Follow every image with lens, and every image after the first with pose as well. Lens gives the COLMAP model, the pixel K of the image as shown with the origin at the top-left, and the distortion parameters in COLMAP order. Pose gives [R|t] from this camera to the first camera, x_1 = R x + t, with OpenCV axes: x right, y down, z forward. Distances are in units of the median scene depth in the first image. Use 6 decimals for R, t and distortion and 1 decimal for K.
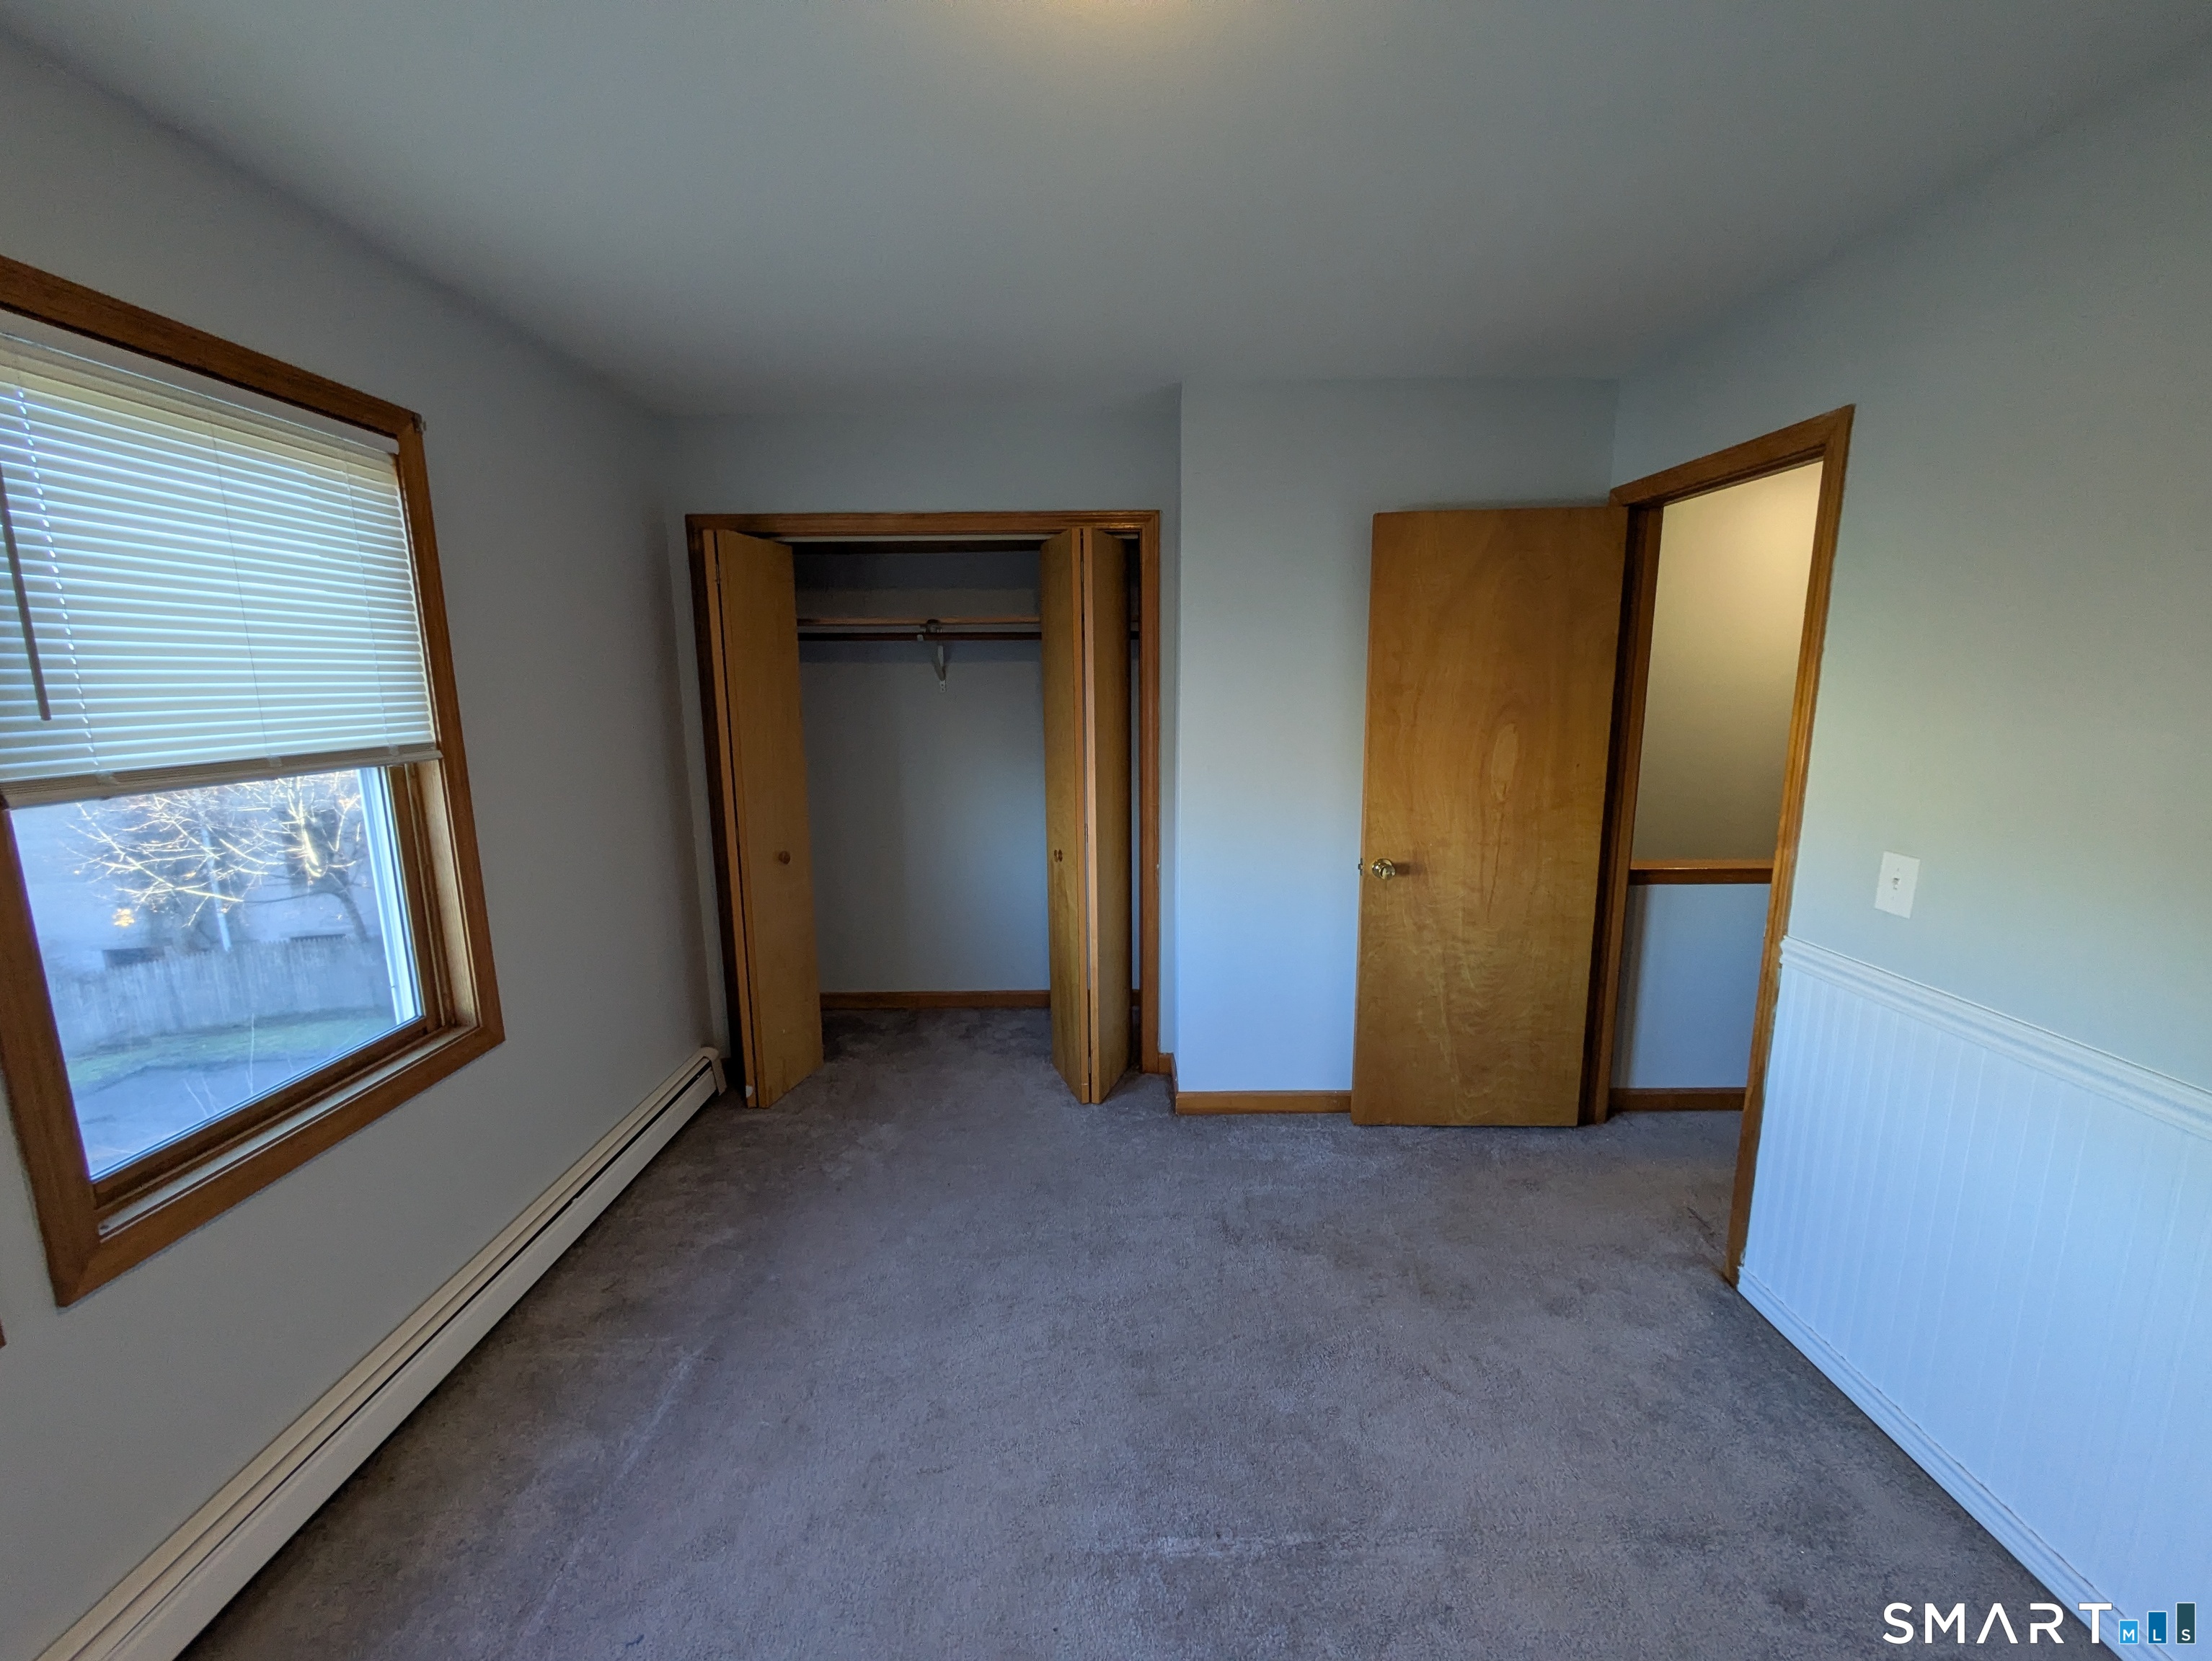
lens RADIAL K [[880.5, 0, 1110.4], [0, 880.5, 830.5], [0, 0, 1]] dist [-0.001531, 0.000364]
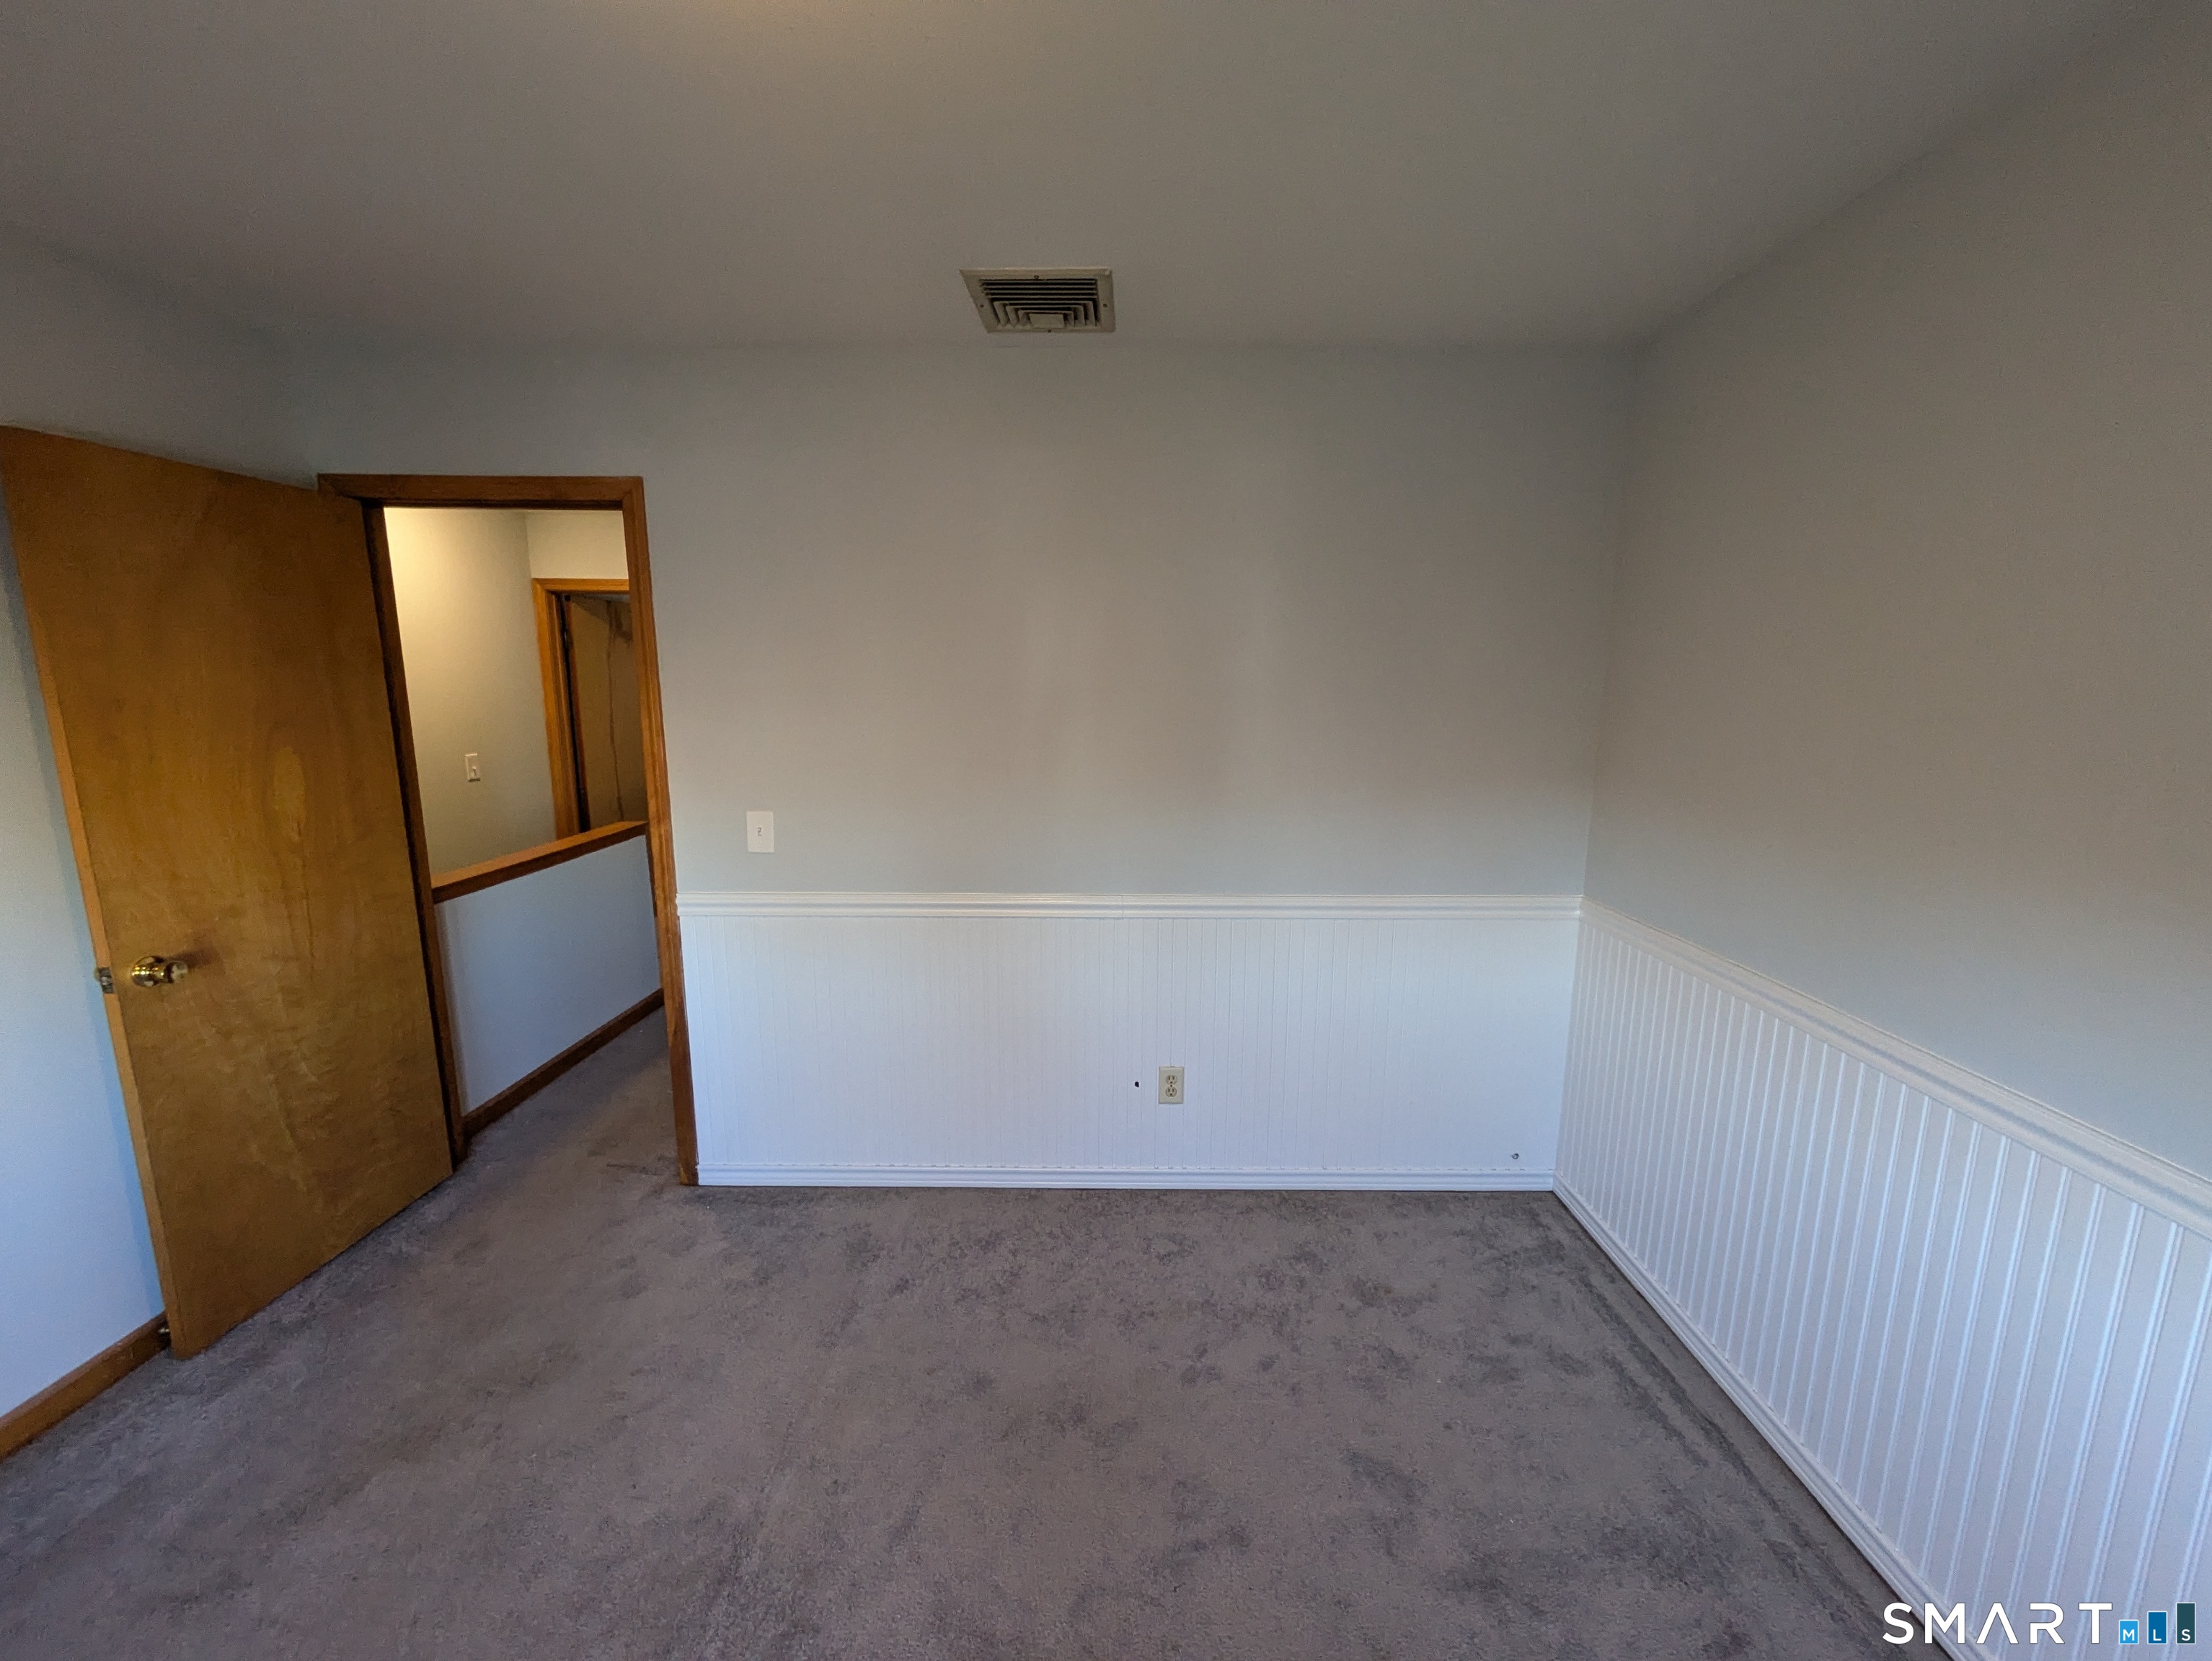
lens RADIAL K [[880.9, 0, 1115.6], [0, 880.9, 838.1], [0, 0, 1]] dist [-0.000577, 0.000090]
pose [[0.013606, -0.169013, 0.985520, -0.336872], [0.169952, 0.971661, 0.164289, -0.042527], [-0.985358, 0.165256, 0.041945, 0.240164]]
